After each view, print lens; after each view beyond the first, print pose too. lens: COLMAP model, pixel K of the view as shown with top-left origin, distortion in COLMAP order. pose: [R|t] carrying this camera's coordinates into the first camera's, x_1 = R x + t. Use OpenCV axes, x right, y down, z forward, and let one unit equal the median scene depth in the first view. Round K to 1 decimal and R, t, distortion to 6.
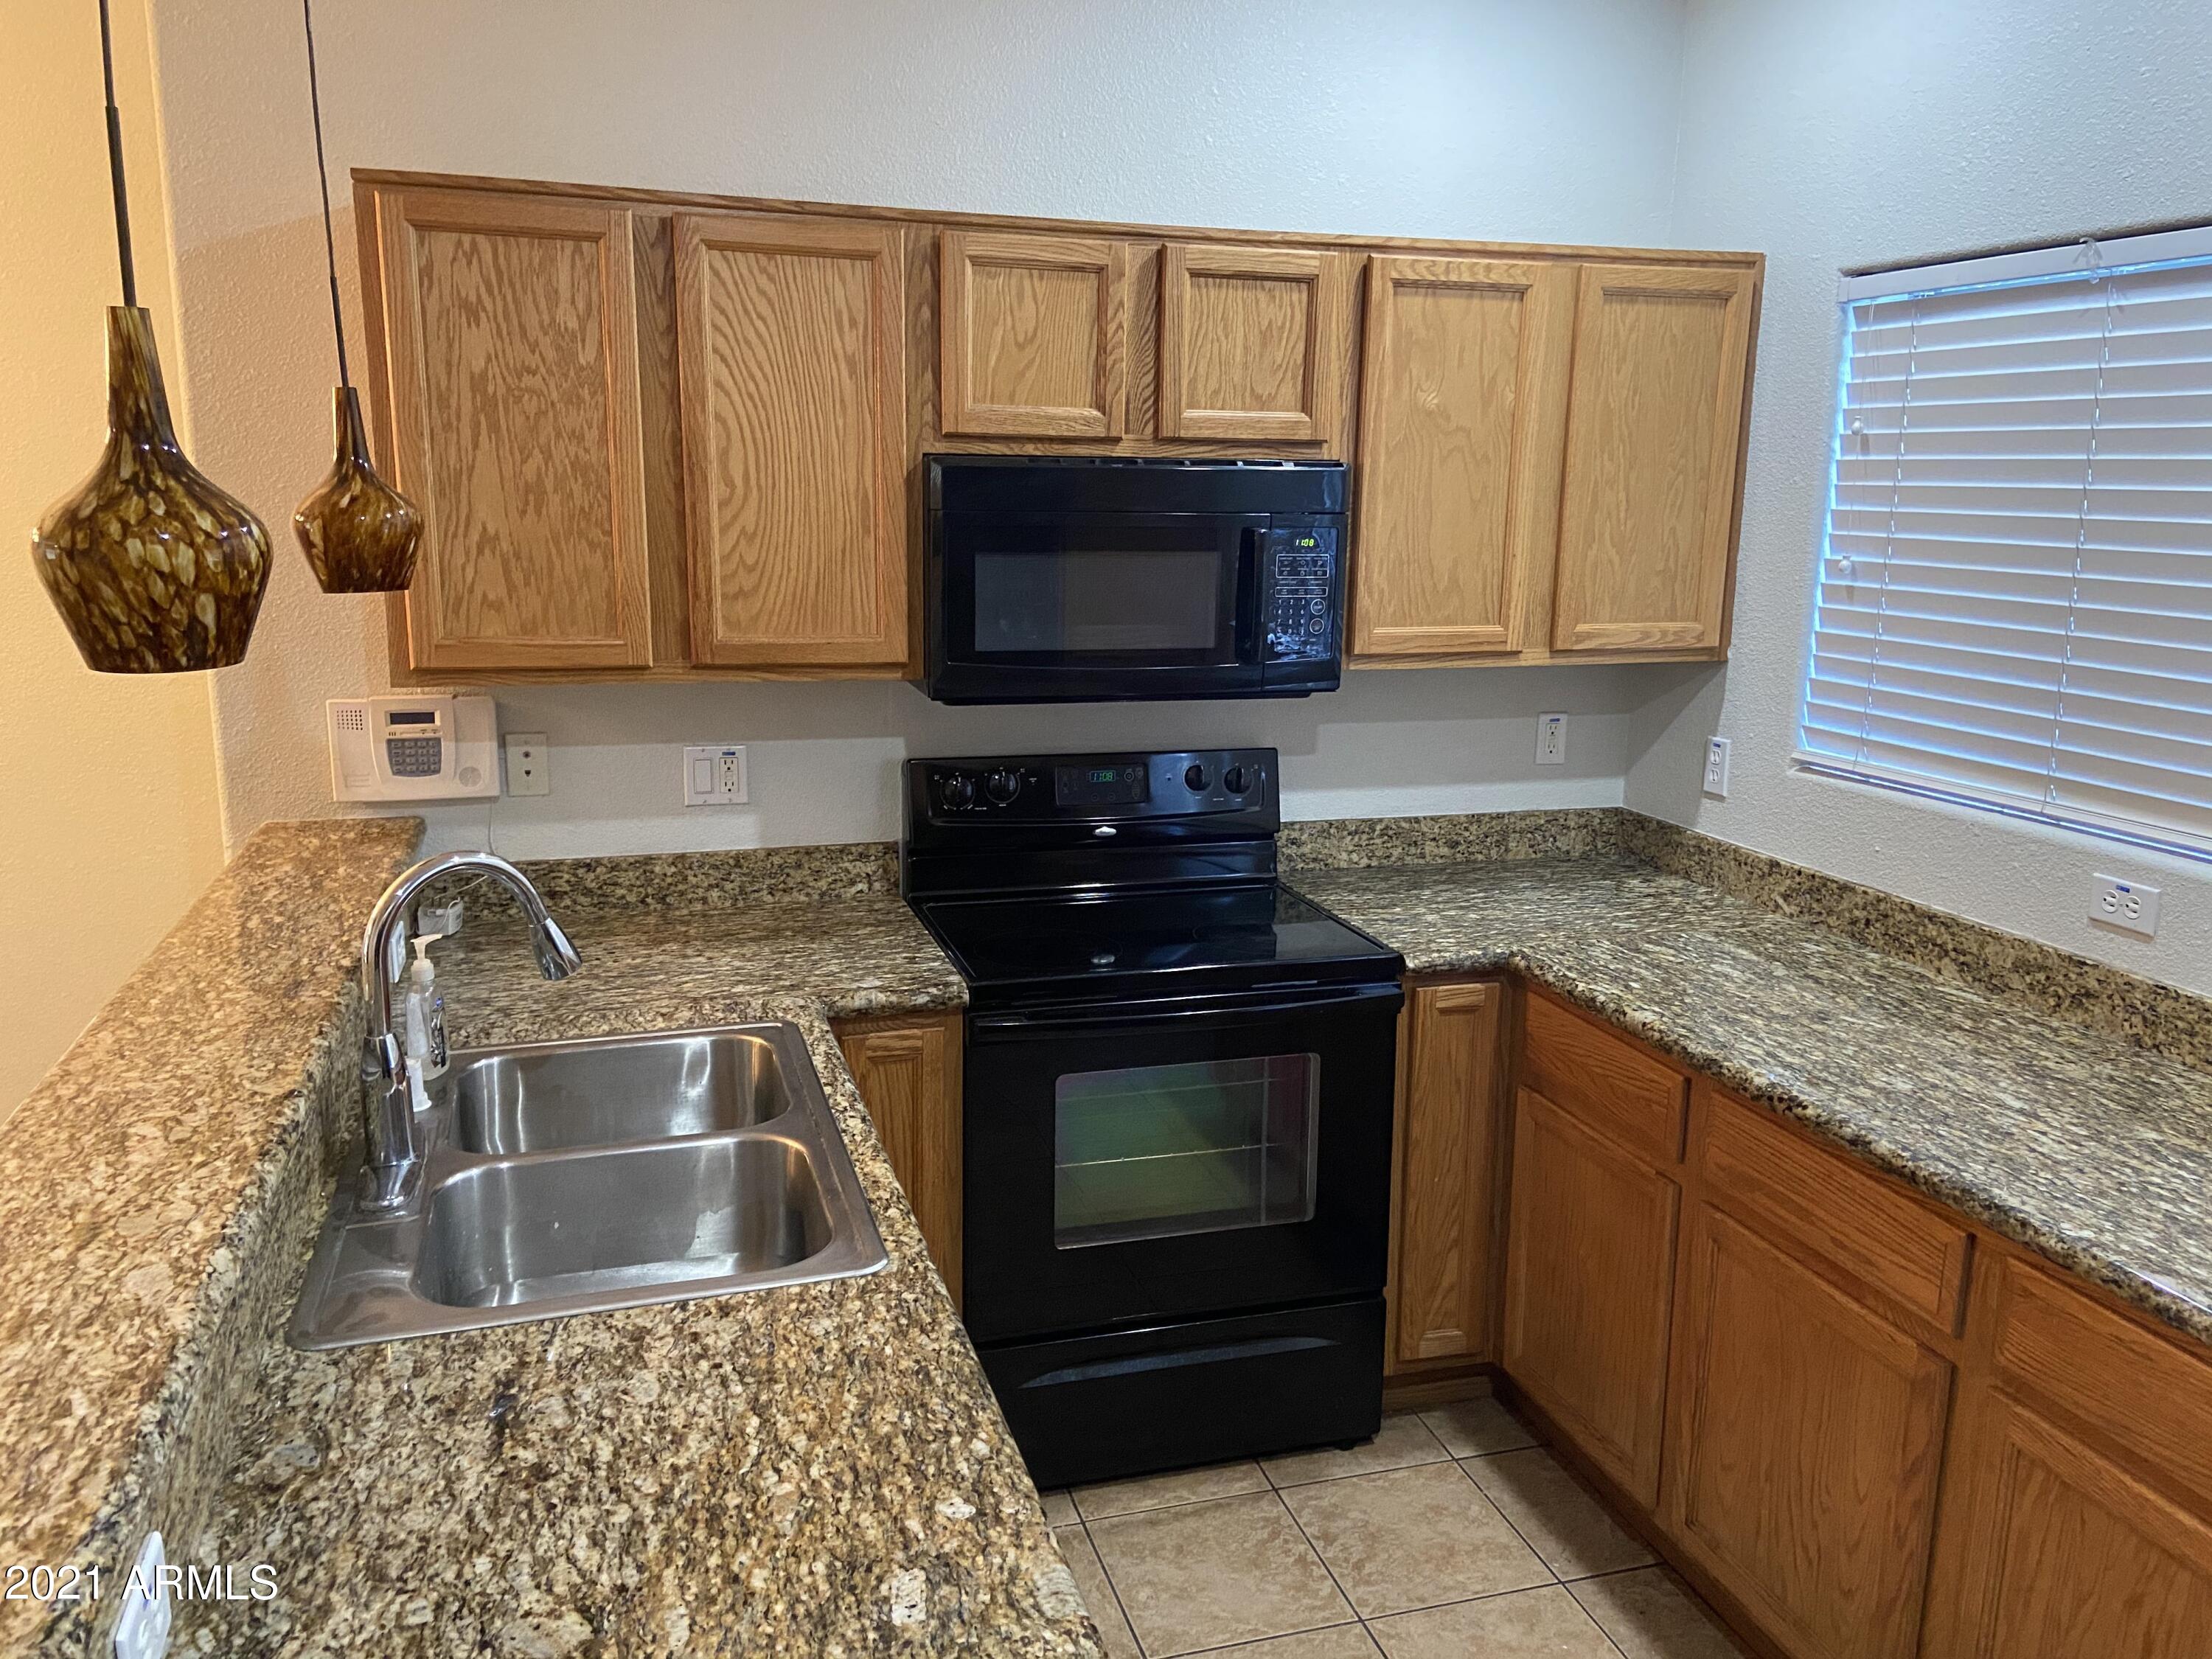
lens RADIAL K [[1668.0, 0, 1106.5], [0, 1668.0, 827.2], [0, 0, 1]] dist [0.042302, -0.036938]
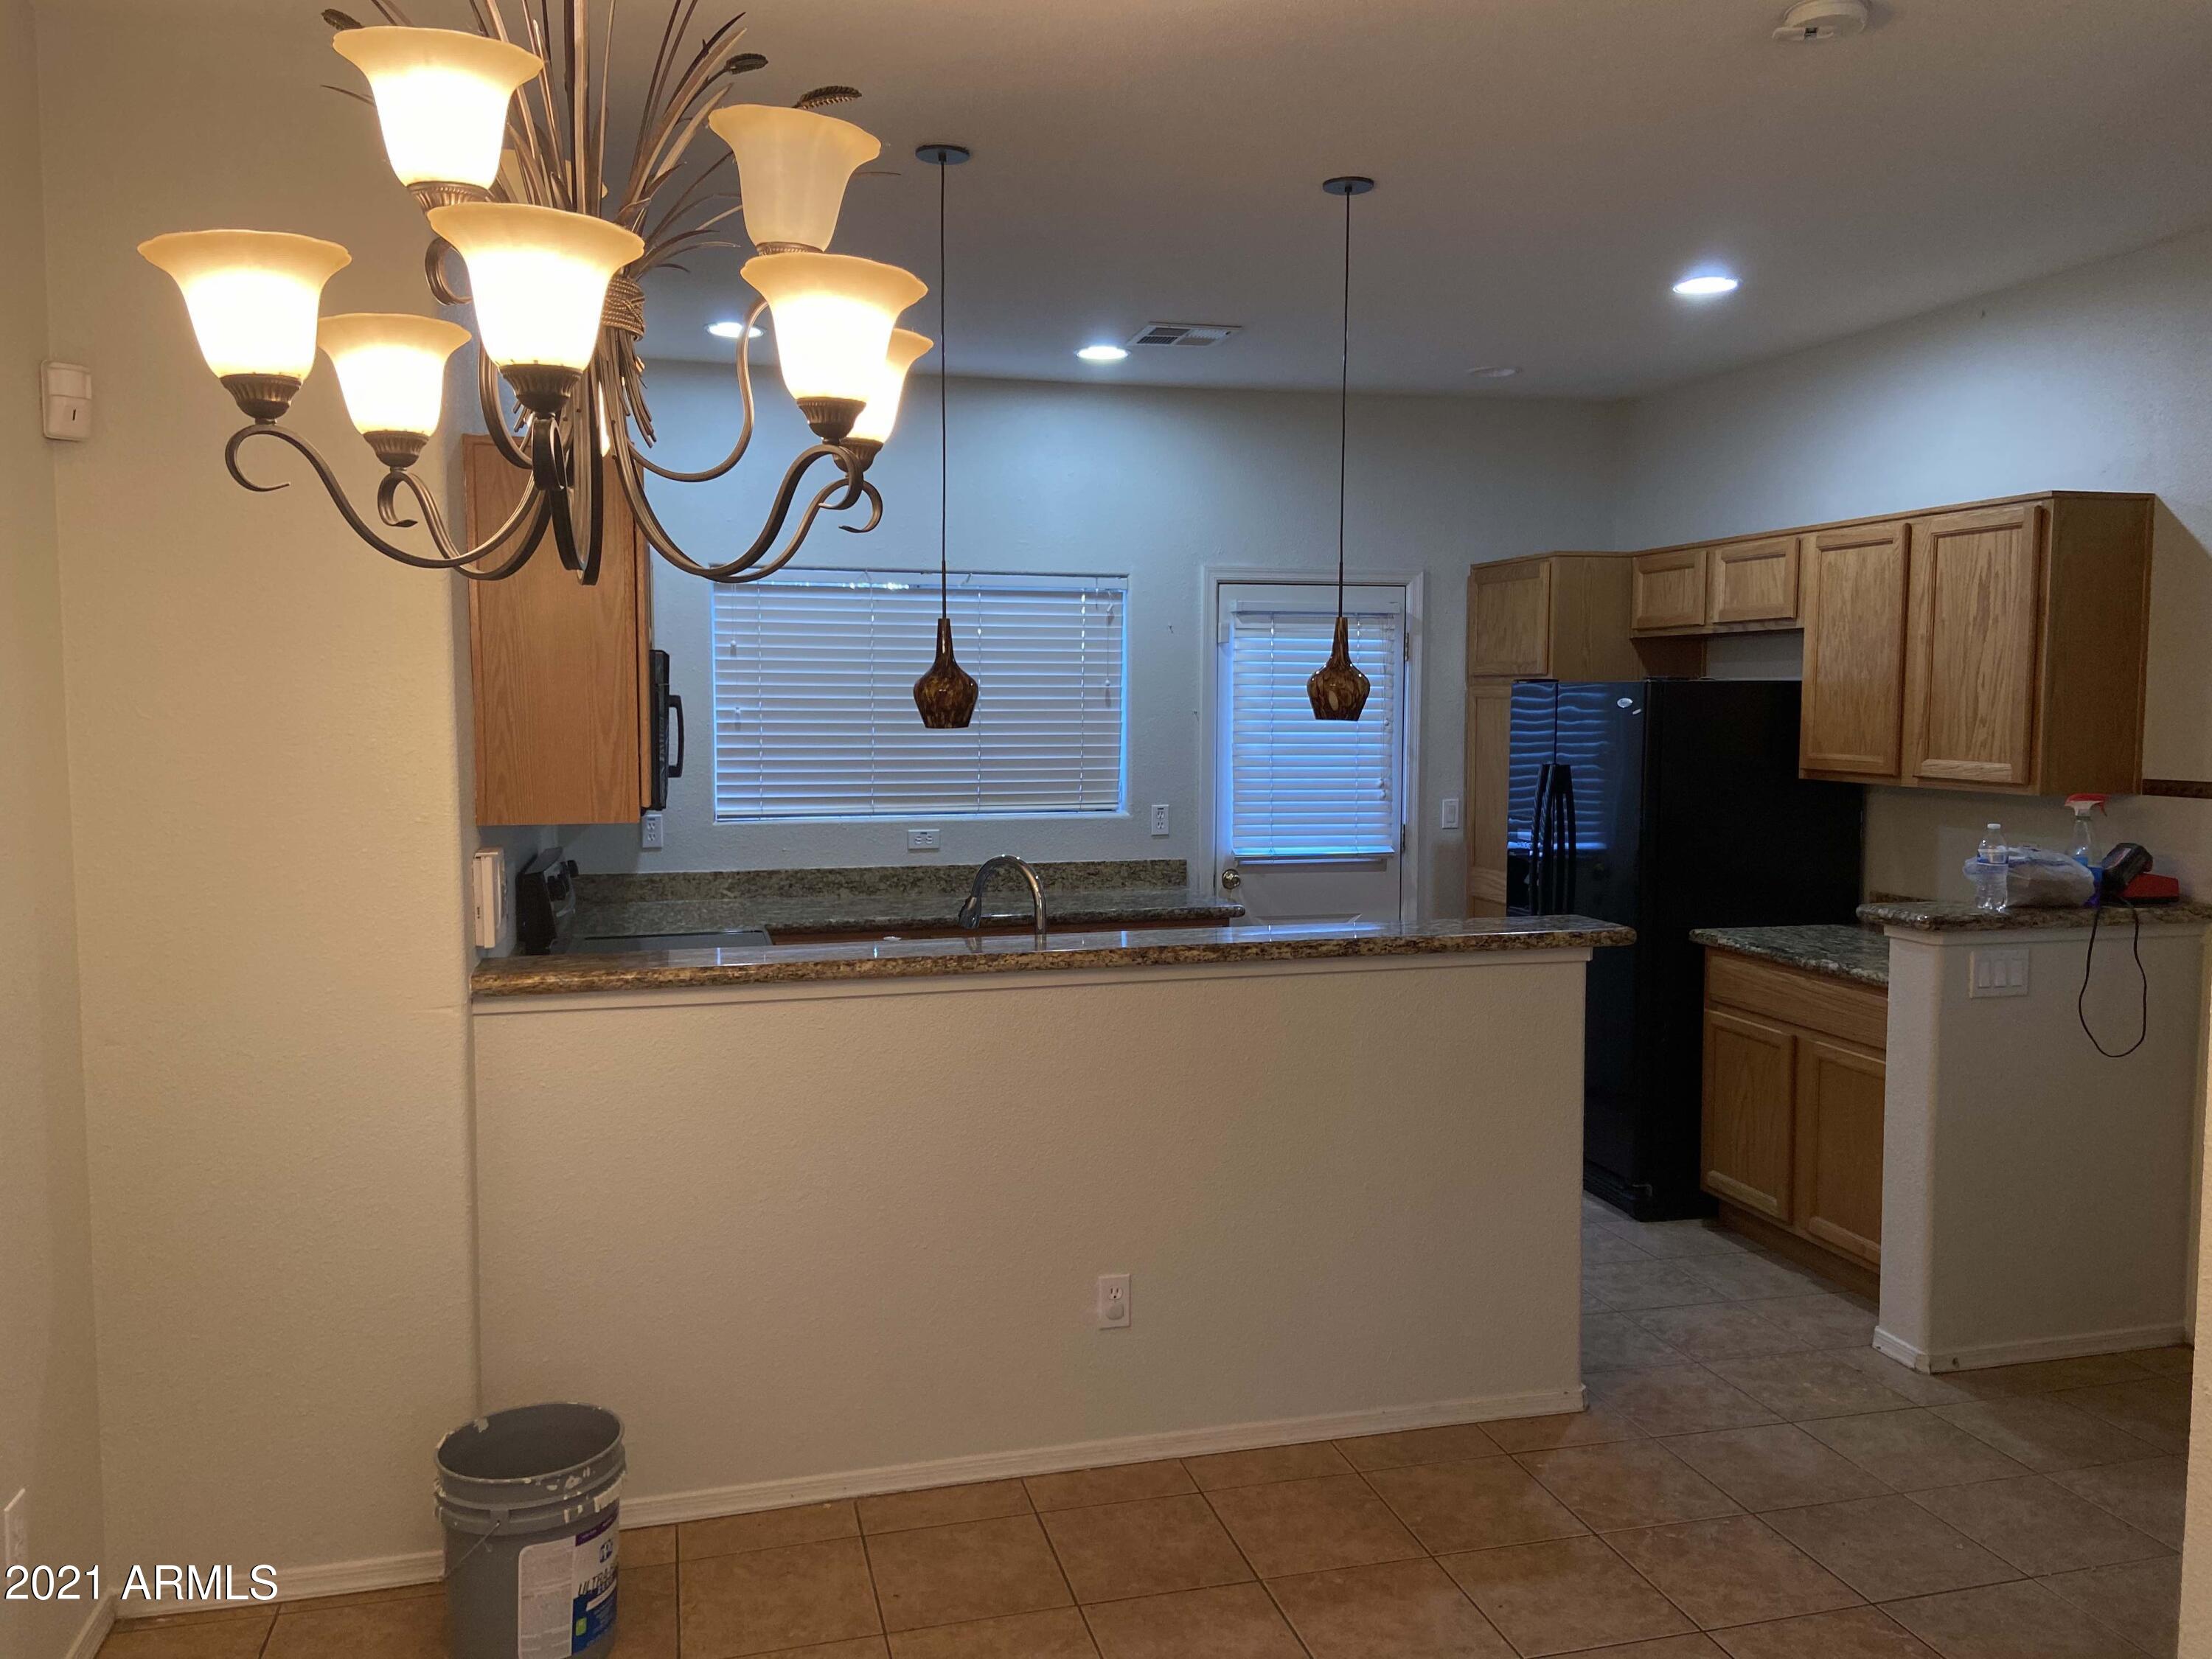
lens RADIAL K [[1668.0, 0, 1108.4], [0, 1668.0, 826.4], [0, 0, 1]] dist [0.042302, -0.036938]
pose [[0.044123, -0.094104, 0.994584, -1.512168], [0.204769, 0.975269, 0.083192, -0.100823], [-0.977815, 0.199989, 0.062301, 0.485526]]
